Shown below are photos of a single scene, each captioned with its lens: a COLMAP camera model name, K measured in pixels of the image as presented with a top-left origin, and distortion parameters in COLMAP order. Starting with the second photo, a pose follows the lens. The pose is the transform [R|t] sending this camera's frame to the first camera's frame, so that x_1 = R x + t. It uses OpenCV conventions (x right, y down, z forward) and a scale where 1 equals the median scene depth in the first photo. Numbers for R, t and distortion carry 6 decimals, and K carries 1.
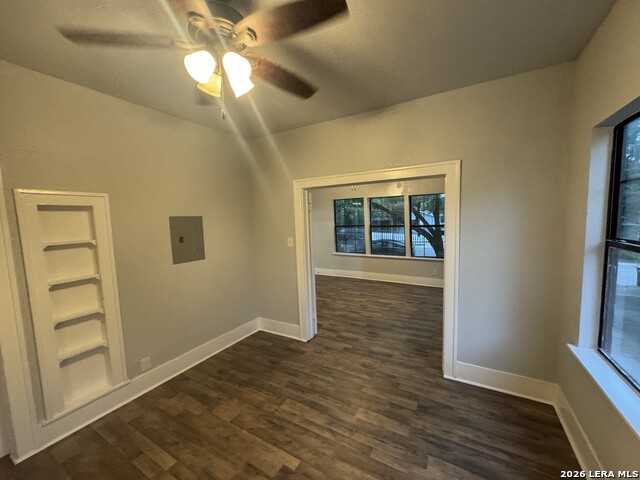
lens RADIAL K [[253.7, 0, 320.0], [0, 253.7, 240.0], [0, 0, 1]] dist [-0.006950, 0.000339]
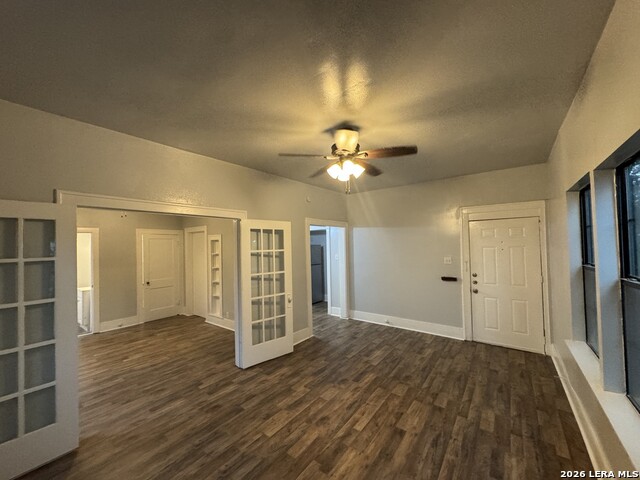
lens RADIAL K [[253.7, 0, 320.0], [0, 253.7, 240.0], [0, 0, 1]] dist [-0.006950, 0.000339]
pose [[-0.119072, 0.008624, -0.992848, 1.171398], [-0.067144, 0.997603, 0.016718, -0.189019], [0.990613, 0.068655, -0.118207, 1.801047]]
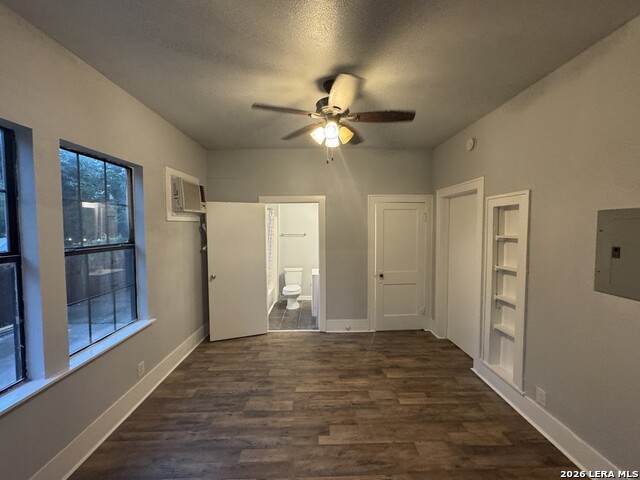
lens RADIAL K [[253.7, 0, 320.0], [0, 253.7, 240.0], [0, 0, 1]] dist [-0.006950, 0.000339]
pose [[-0.852900, 0.058115, -0.518829, 0.274367], [-0.020214, 0.989364, 0.144051, -0.094072], [0.521682, 0.133349, -0.842654, 1.148017]]
